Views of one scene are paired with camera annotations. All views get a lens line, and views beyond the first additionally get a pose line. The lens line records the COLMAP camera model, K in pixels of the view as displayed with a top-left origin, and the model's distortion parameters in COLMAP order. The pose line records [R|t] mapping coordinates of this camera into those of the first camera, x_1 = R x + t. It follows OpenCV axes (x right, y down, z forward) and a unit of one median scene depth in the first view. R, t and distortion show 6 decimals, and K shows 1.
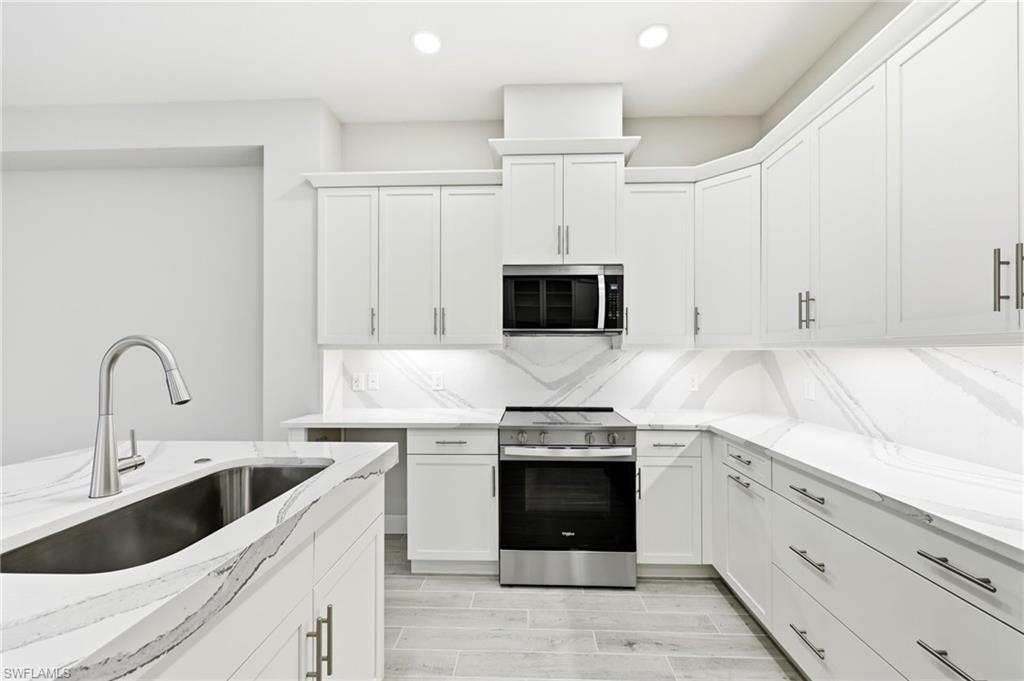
lens RADIAL K [[414.7, 0, 517.7], [0, 414.7, 346.8], [0, 0, 1]] dist [-0.001514, 0.000459]
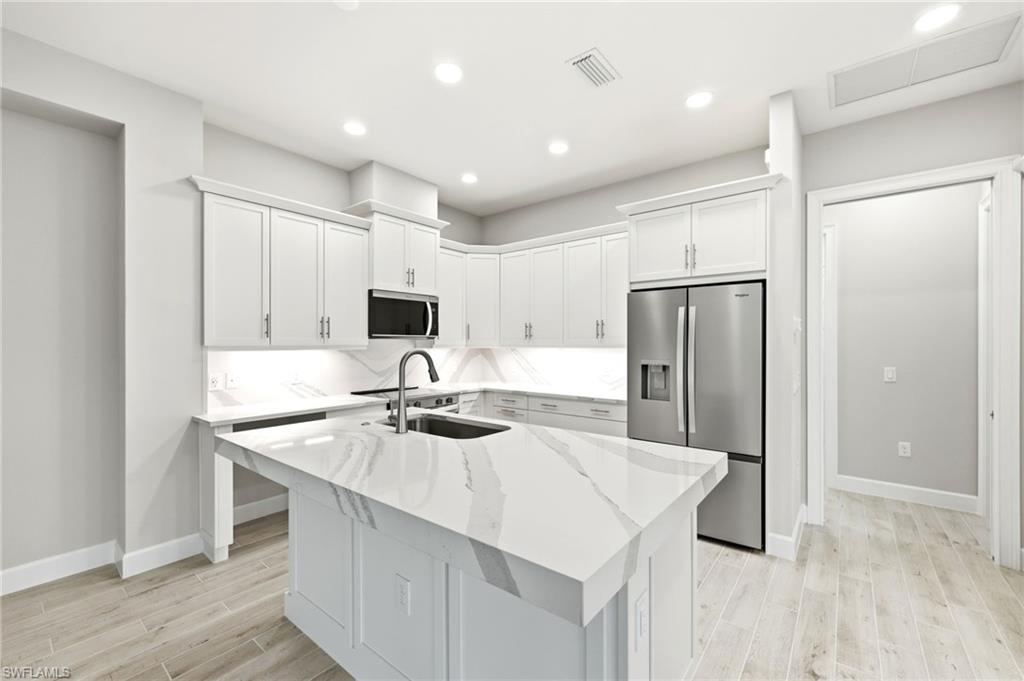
lens RADIAL K [[414.7, 0, 509.9], [0, 414.7, 344.2], [0, 0, 1]] dist [-0.001514, 0.000459]
pose [[0.609351, -0.002143, 0.792898, -0.869556], [-0.007946, 0.999930, 0.008809, -0.026895], [-0.792861, -0.011668, 0.609291, -0.224938]]
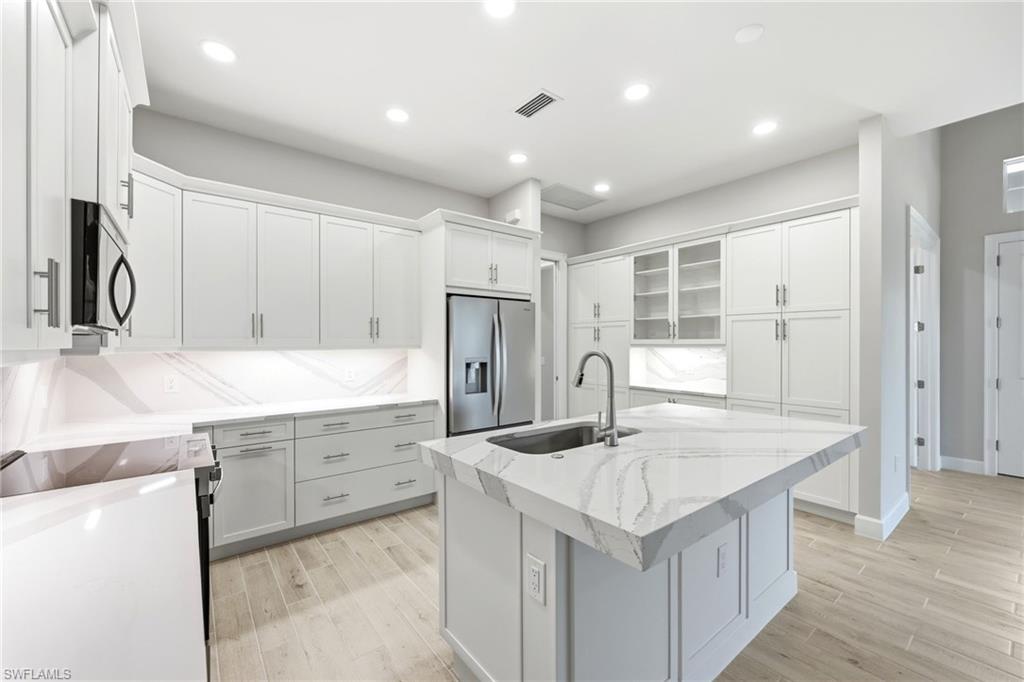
lens RADIAL K [[414.7, 0, 512.3], [0, 414.7, 342.8], [0, 0, 1]] dist [-0.001514, 0.000459]
pose [[-0.633062, 0.002866, 0.774096, -0.797464], [-0.007681, 0.999921, -0.009984, -0.012759], [-0.774063, -0.012267, -0.632990, 0.925687]]
